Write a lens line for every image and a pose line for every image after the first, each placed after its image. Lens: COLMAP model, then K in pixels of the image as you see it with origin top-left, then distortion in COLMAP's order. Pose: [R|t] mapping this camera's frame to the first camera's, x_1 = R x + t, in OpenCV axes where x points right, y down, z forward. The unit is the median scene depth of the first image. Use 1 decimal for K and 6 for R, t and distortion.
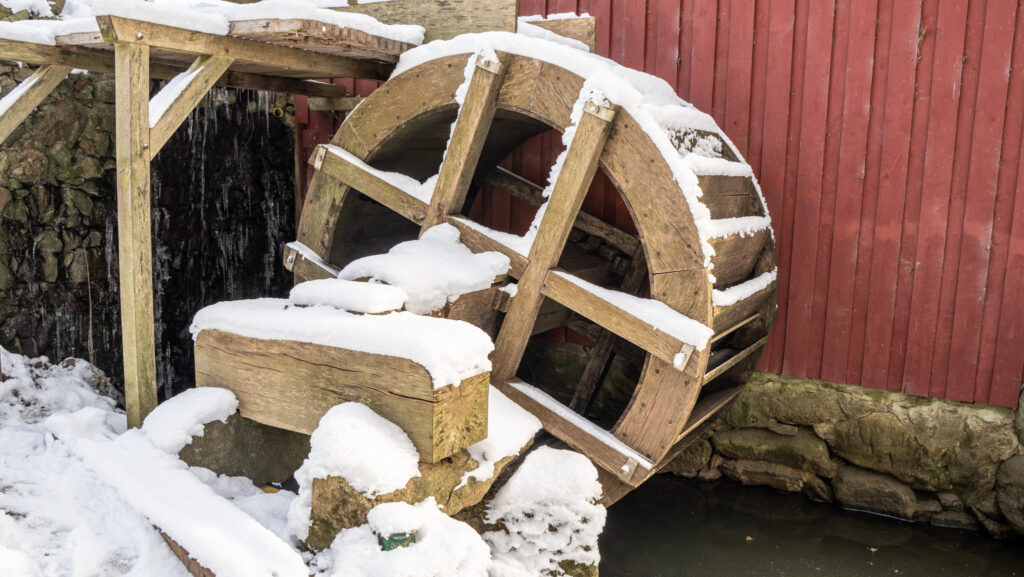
lens RADIAL K [[860.2, 0, 512.0], [0, 860.2, 288.5], [0, 0, 1]] dist [-0.129126, 0.101638]
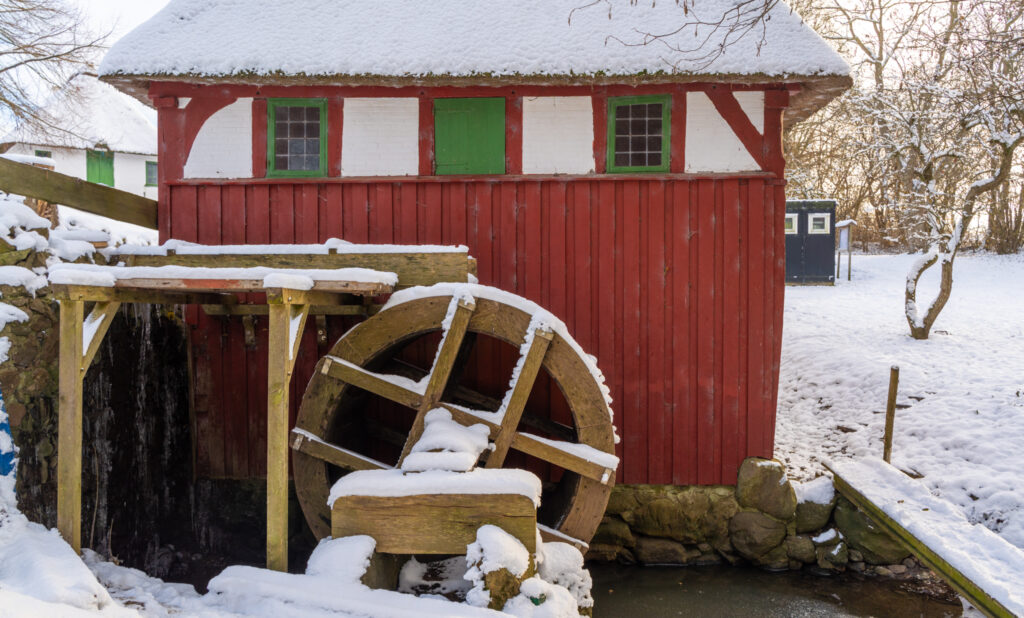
lens RADIAL K [[830.3, 0, 512.0], [0, 830.3, 309.0], [0, 0, 1]] dist [-0.012151, -0.002653]
pose [[0.882699, -0.029631, 0.469004, -0.608988], [0.093048, 0.989272, -0.112622, -0.066852], [-0.460635, 0.143051, 0.875986, -0.347348]]
